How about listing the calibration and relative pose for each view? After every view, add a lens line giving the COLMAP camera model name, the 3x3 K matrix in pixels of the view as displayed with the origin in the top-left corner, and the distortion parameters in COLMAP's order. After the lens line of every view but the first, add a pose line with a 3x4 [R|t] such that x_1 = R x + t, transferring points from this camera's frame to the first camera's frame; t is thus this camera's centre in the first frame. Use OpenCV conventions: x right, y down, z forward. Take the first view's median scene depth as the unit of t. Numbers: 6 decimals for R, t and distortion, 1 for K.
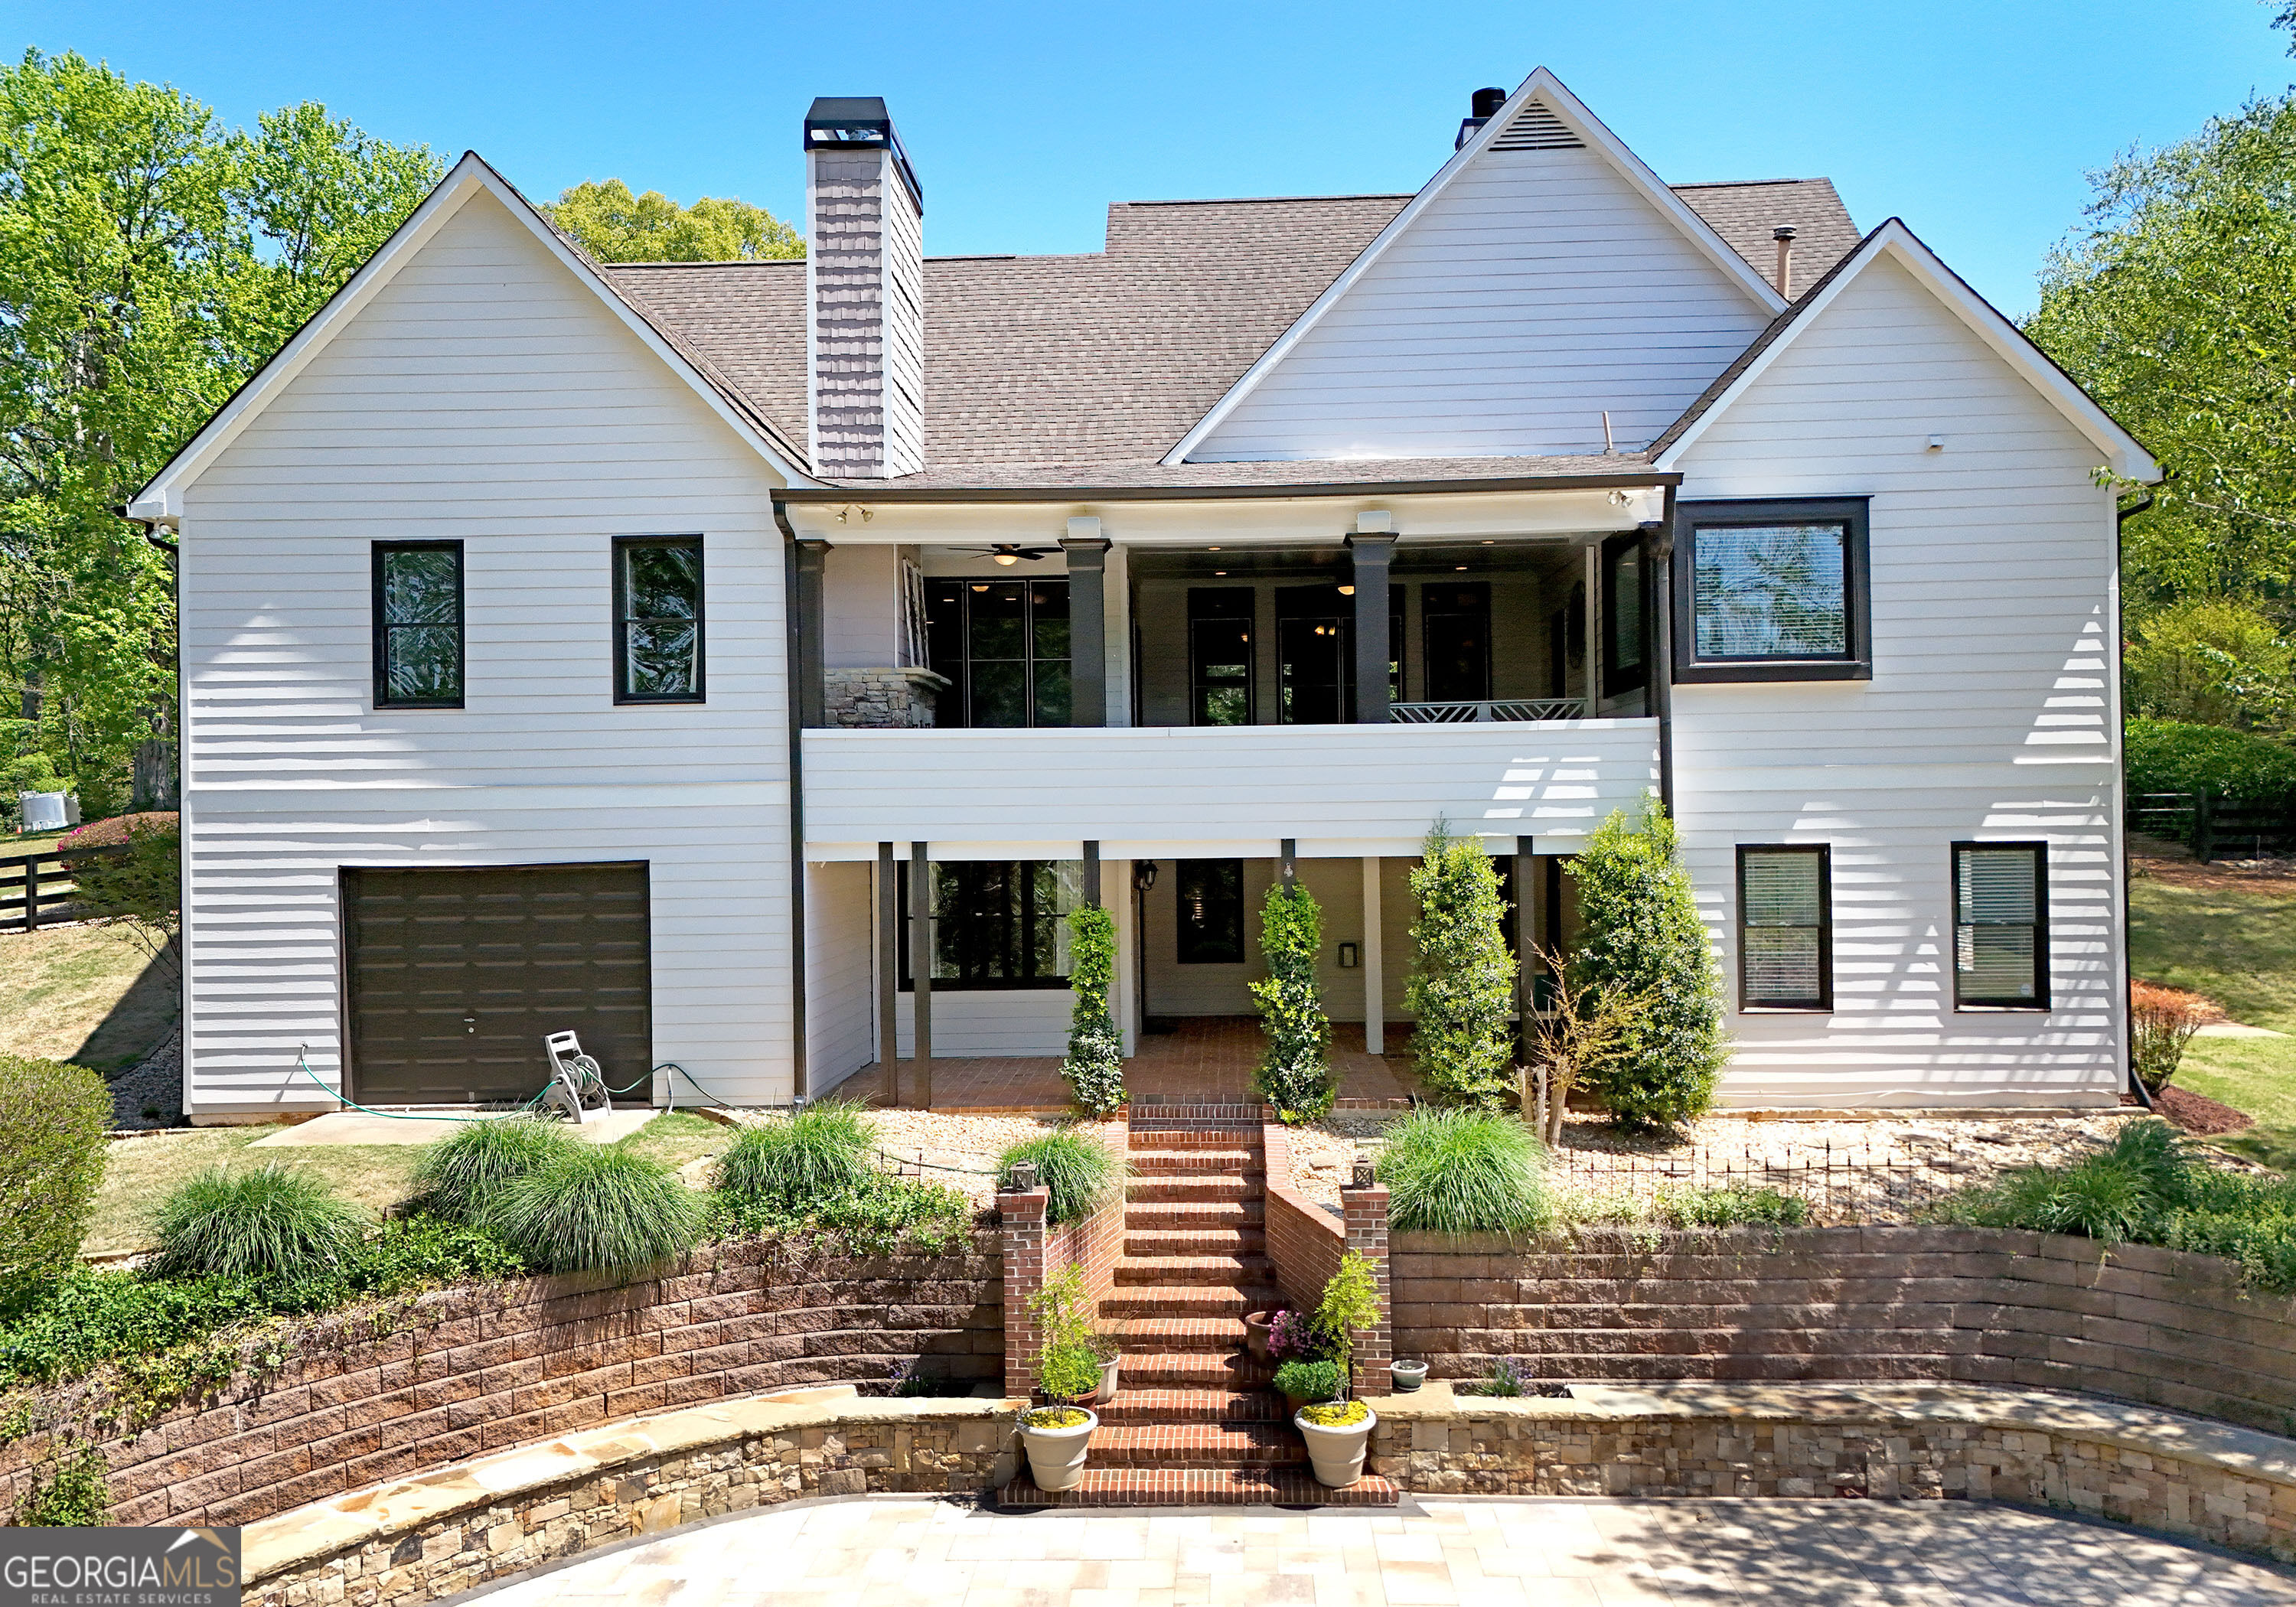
lens RADIAL K [[1728.0, 0, 1150.4], [0, 1728.0, 783.5], [0, 0, 1]] dist [0.073348, -0.070059]
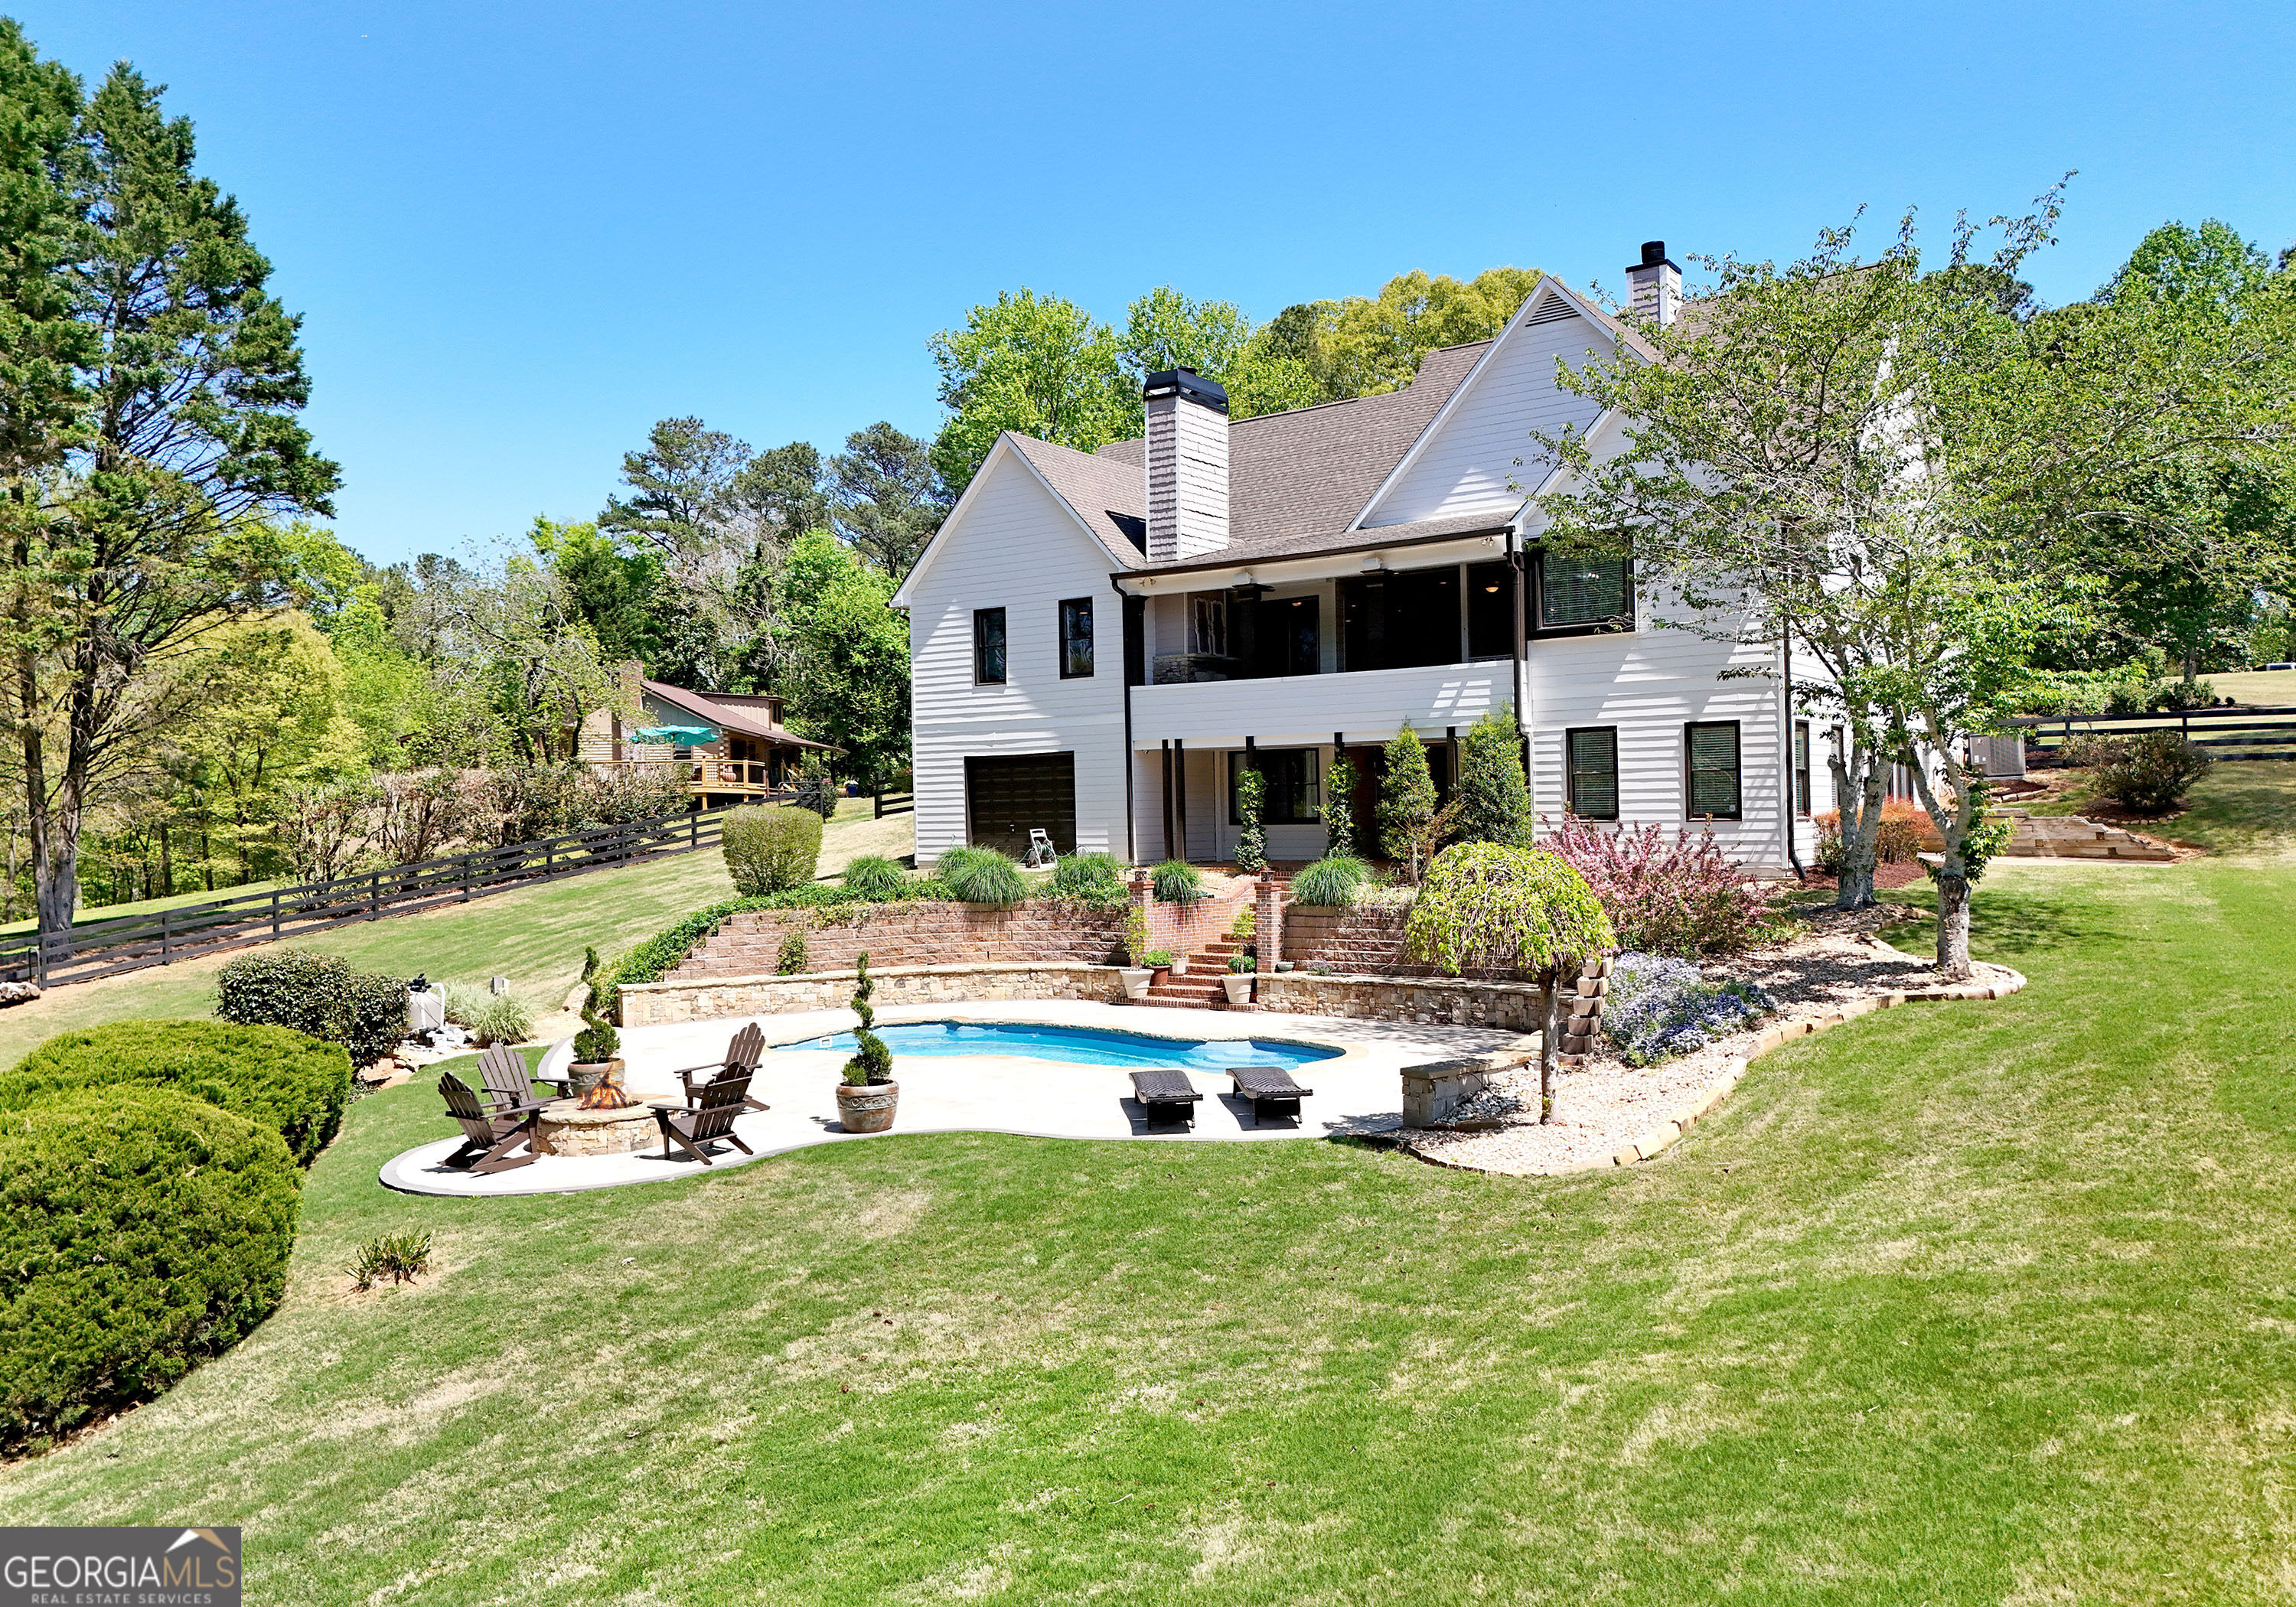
lens RADIAL K [[1728.0, 0, 1150.4], [0, 1728.0, 783.5], [0, 0, 1]] dist [0.073348, -0.070059]
pose [[0.833390, -0.011870, -0.552558, 0.964406], [0.018763, 0.999801, 0.006820, 0.071781], [0.552367, -0.016051, 0.833447, -0.721294]]
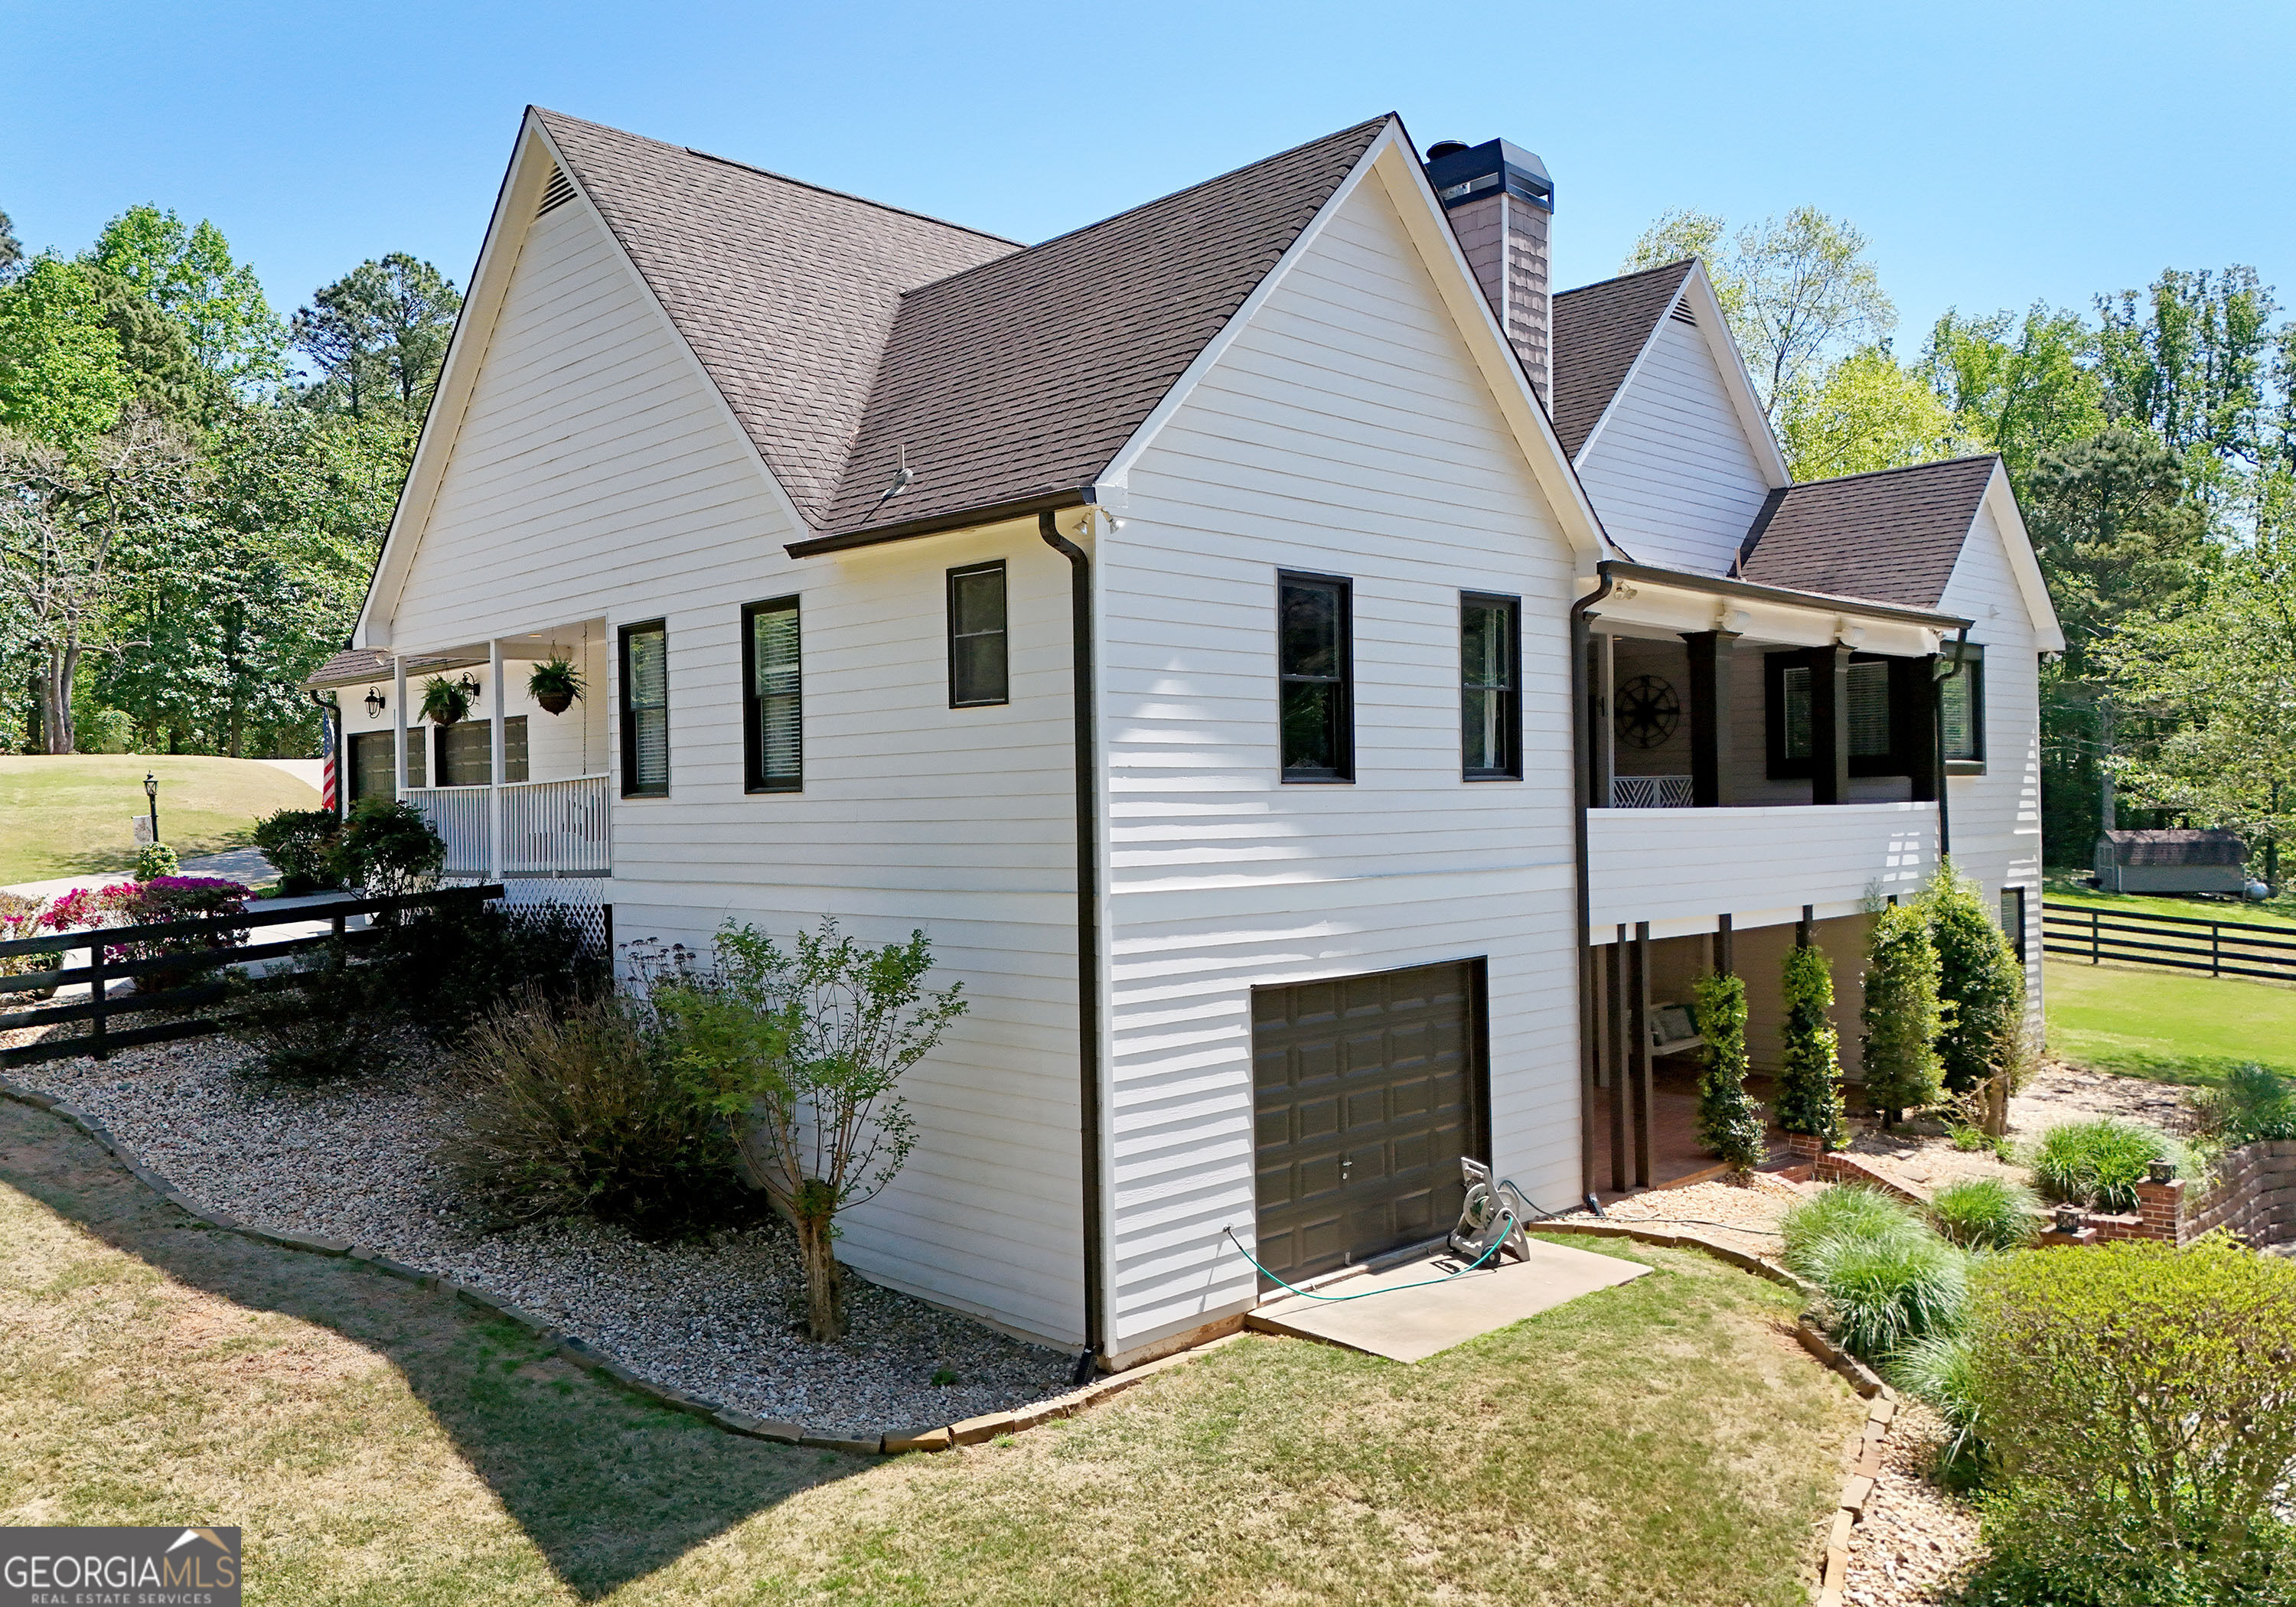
lens RADIAL K [[1728.0, 0, 1150.4], [0, 1728.0, 783.5], [0, 0, 1]] dist [0.073348, -0.070059]
pose [[0.686944, 0.011640, 0.726617, -1.053673], [-0.004398, 0.999920, -0.011860, -0.032731], [-0.726697, 0.004951, 0.686940, 0.513764]]
